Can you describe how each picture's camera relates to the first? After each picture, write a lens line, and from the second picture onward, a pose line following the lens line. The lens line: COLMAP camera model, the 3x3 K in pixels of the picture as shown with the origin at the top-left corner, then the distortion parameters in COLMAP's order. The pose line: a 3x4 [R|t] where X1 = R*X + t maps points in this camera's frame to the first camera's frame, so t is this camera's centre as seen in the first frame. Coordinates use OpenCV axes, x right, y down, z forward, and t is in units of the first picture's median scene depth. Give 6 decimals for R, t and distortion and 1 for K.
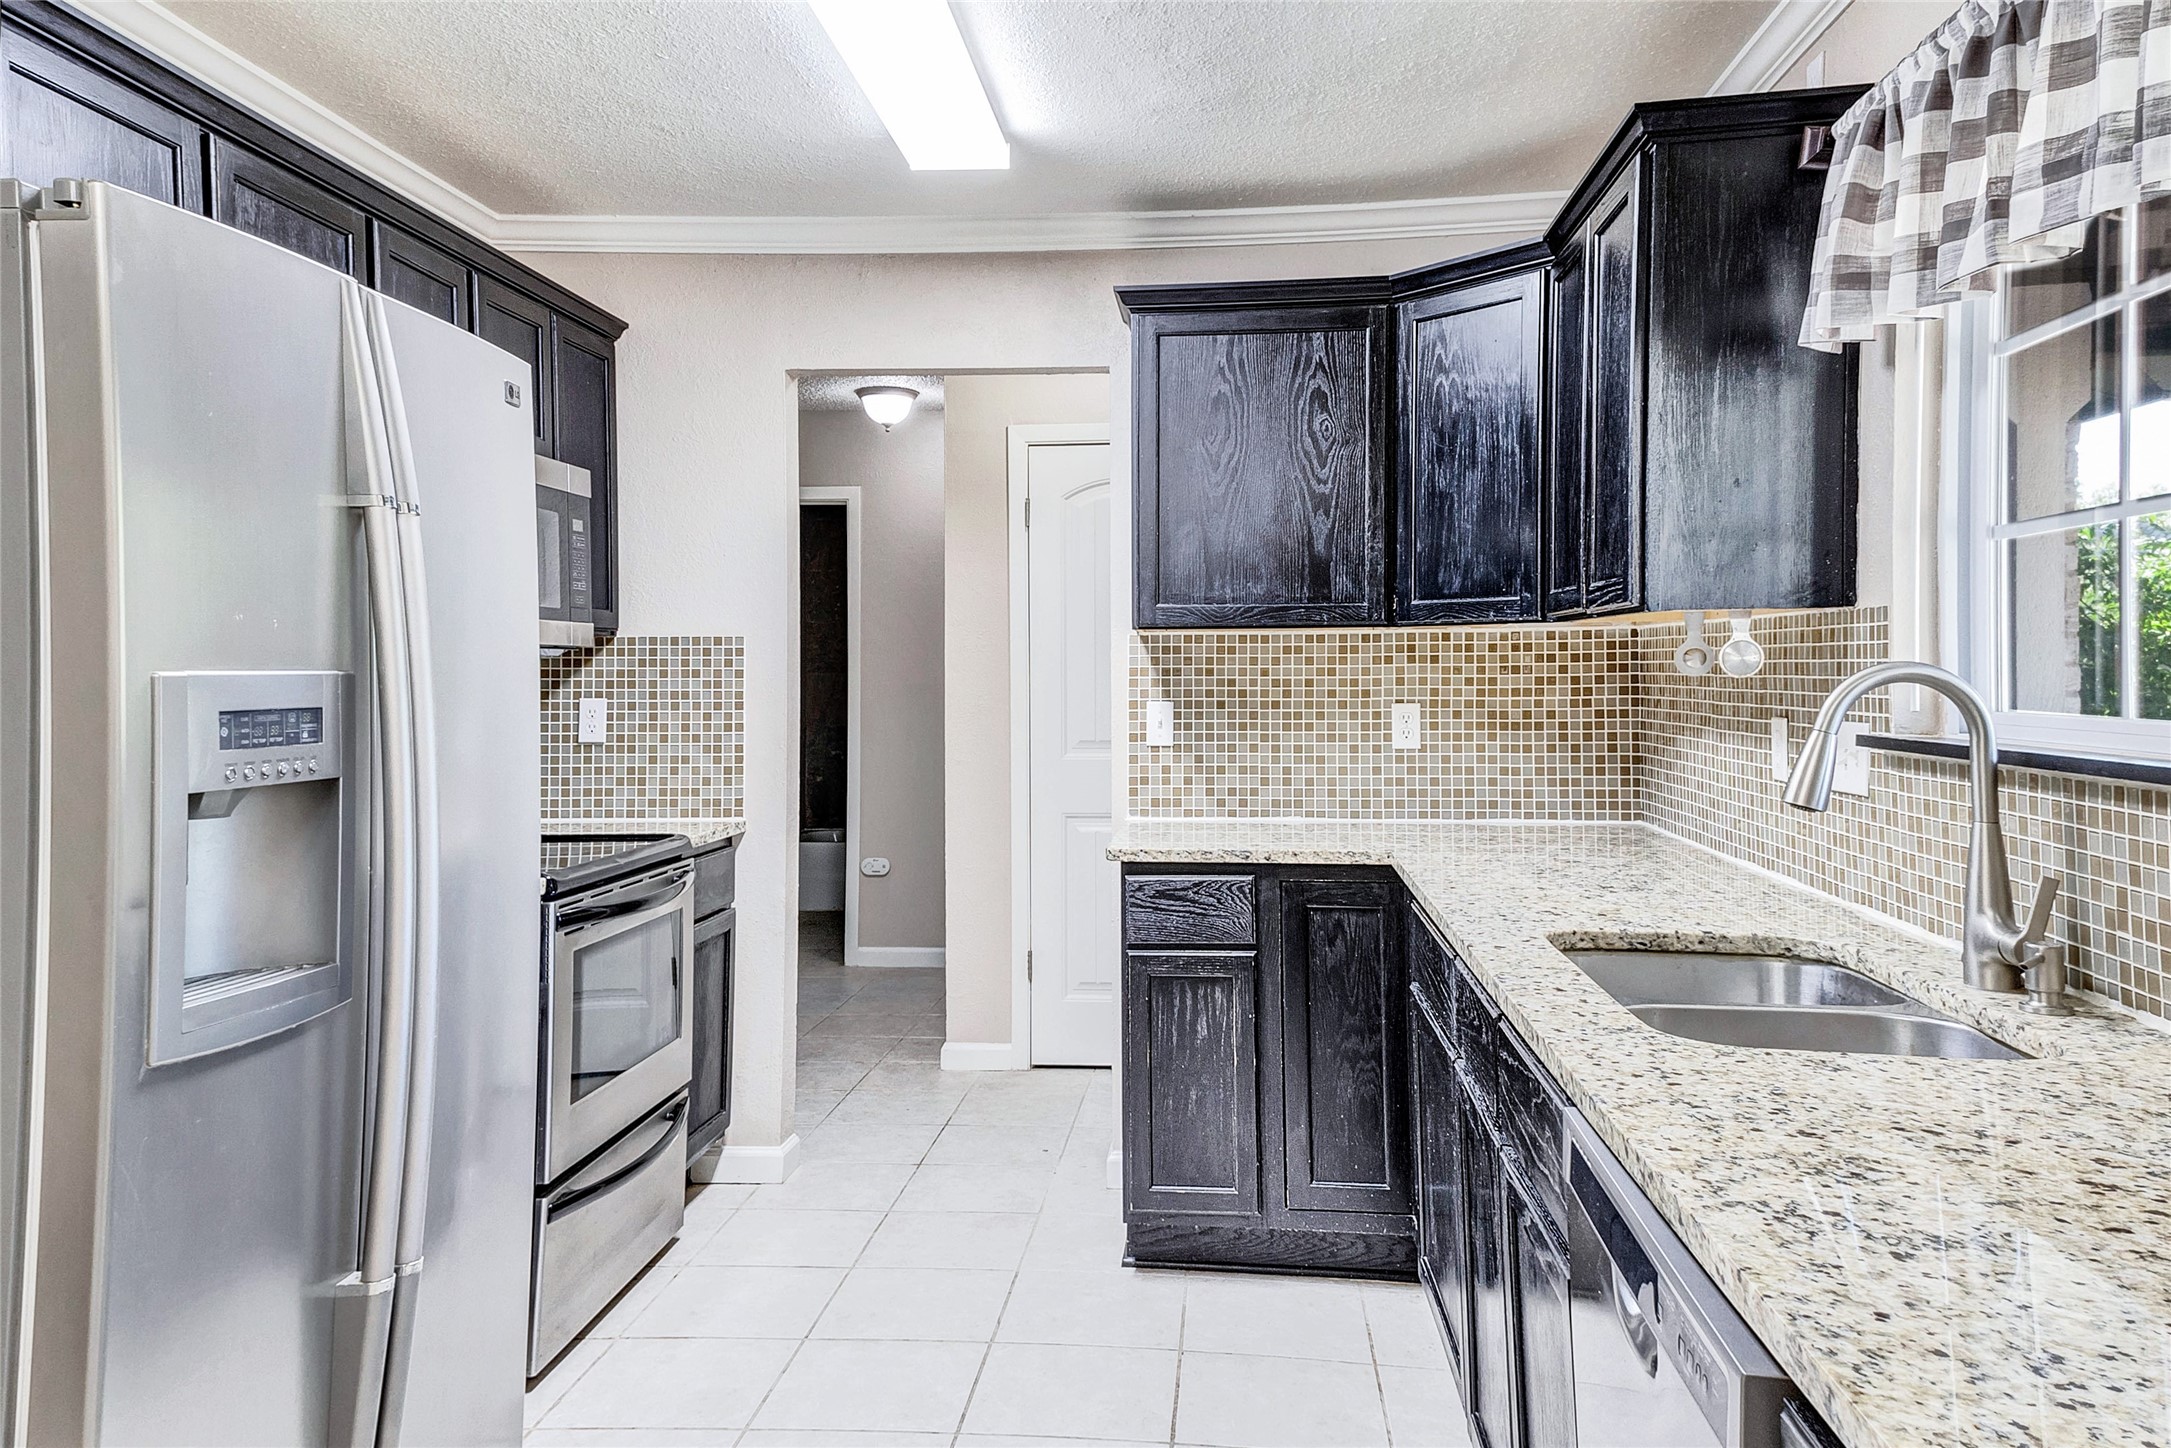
lens RADIAL K [[1640.7, 0, 1079.1], [0, 1640.7, 678.3], [0, 0, 1]] dist [0.283129, -0.147572]
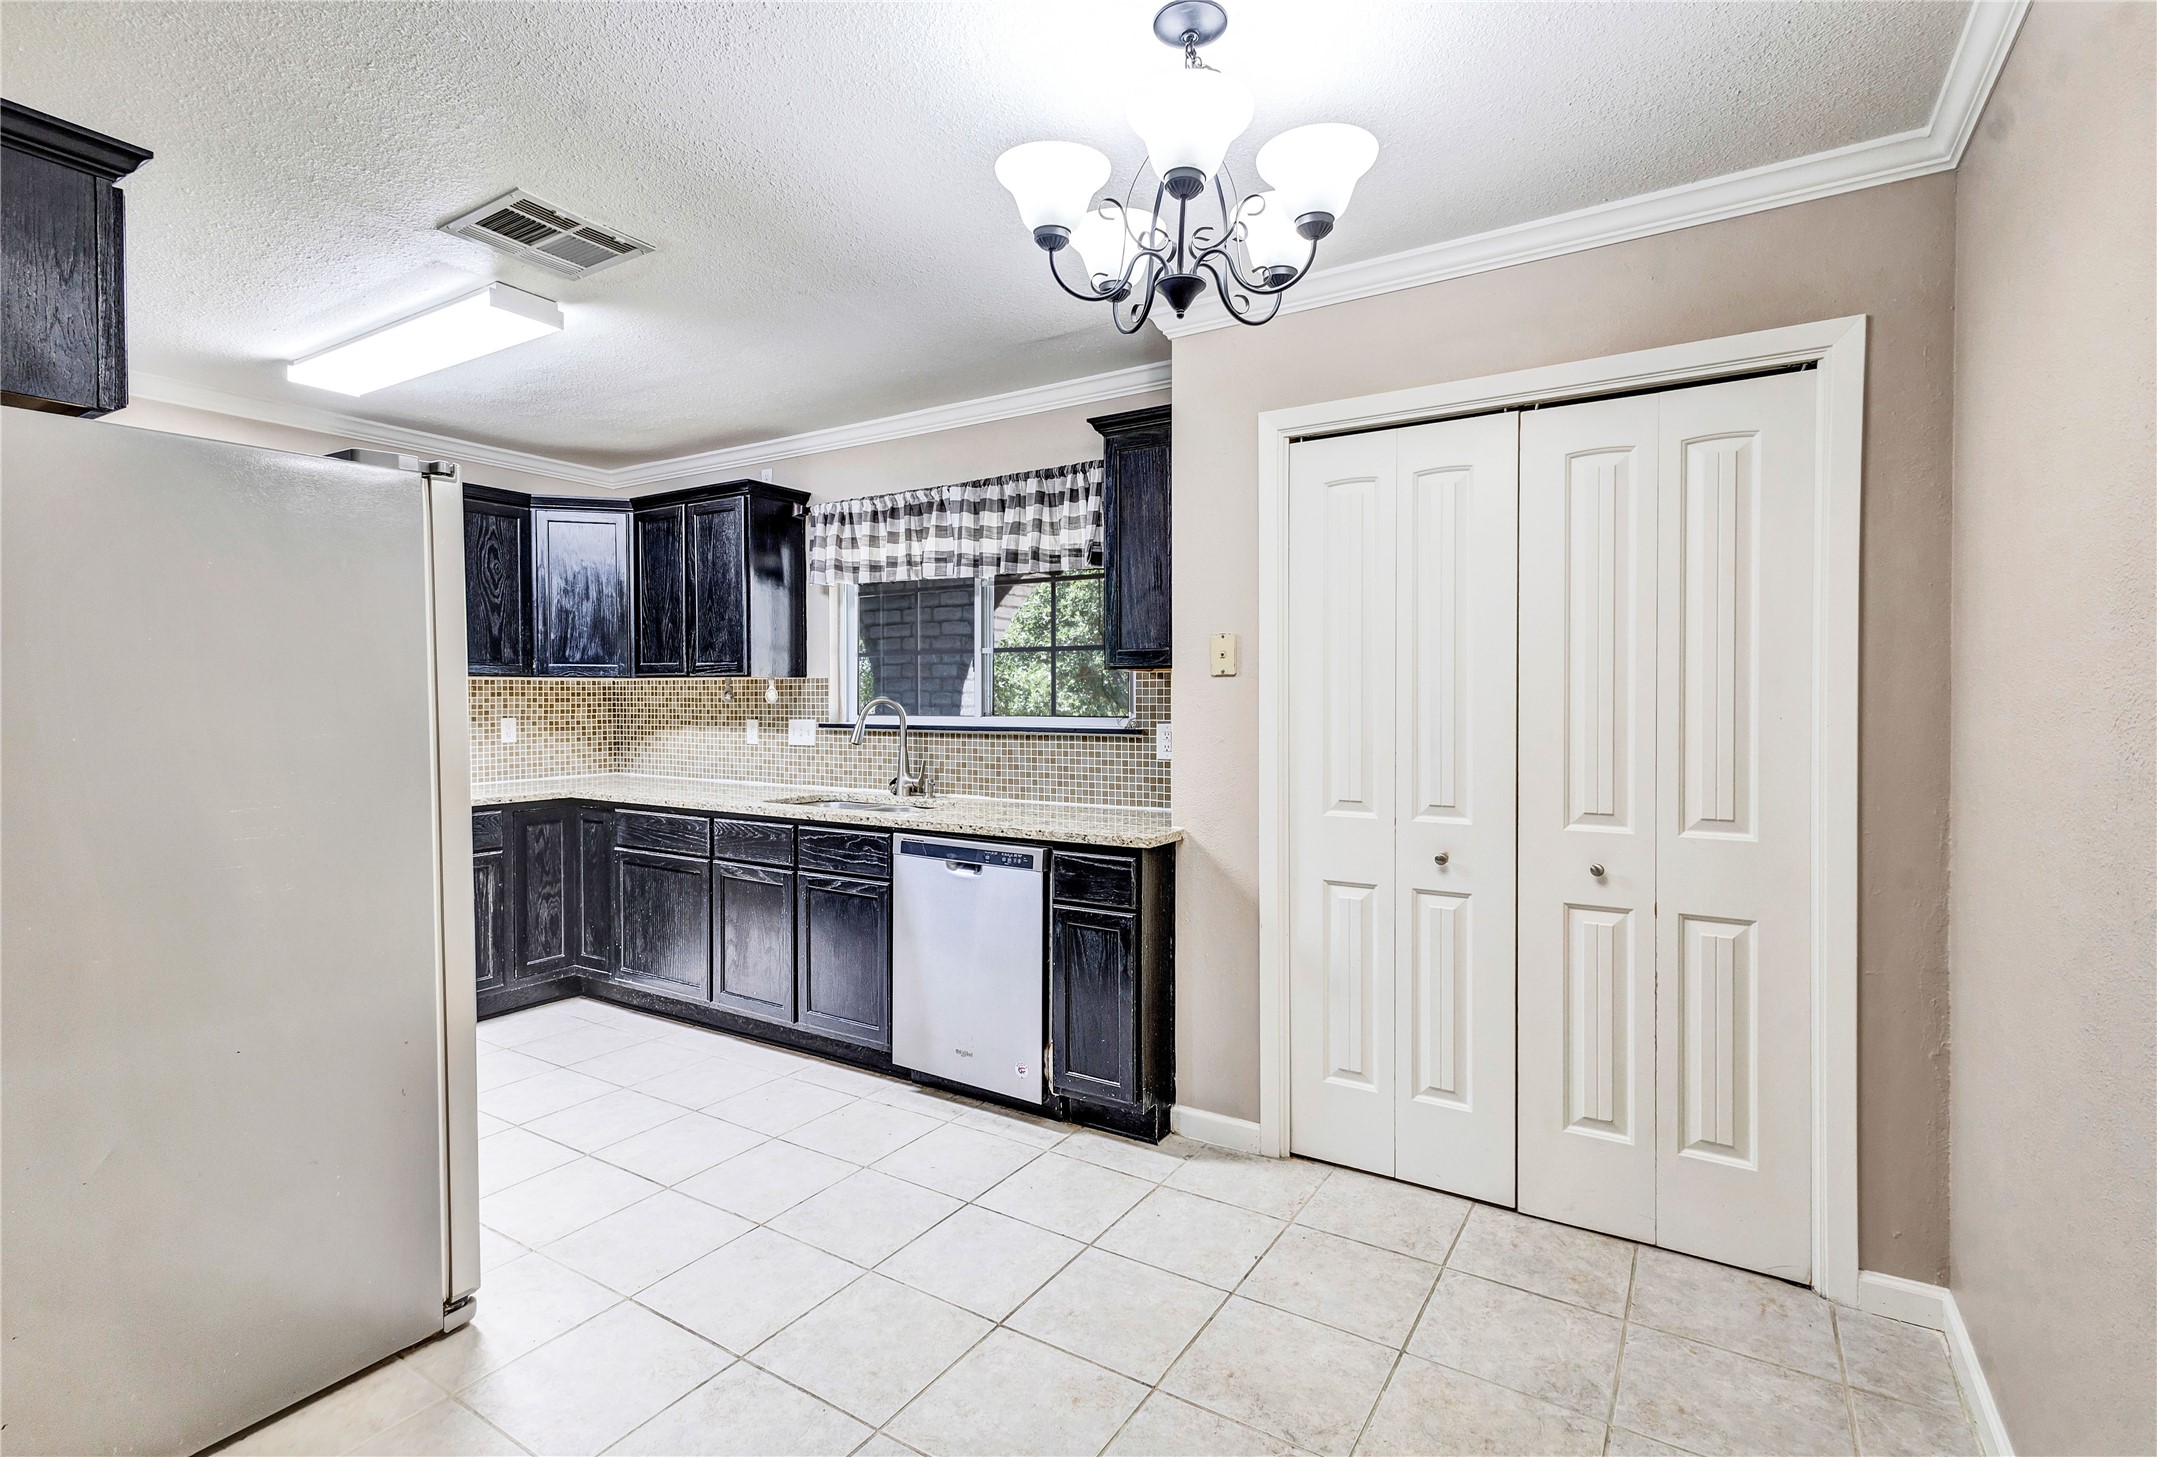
lens RADIAL K [[1000.6, 0, 1078.5], [0, 1000.6, 728.5], [0, 0, 1]] dist [0.000959, 0.000029]
pose [[0.457981, -0.019617, 0.888745, -0.590468], [0.002396, 0.999780, 0.020834, 0.006009], [-0.888959, -0.007412, 0.457927, -0.089439]]
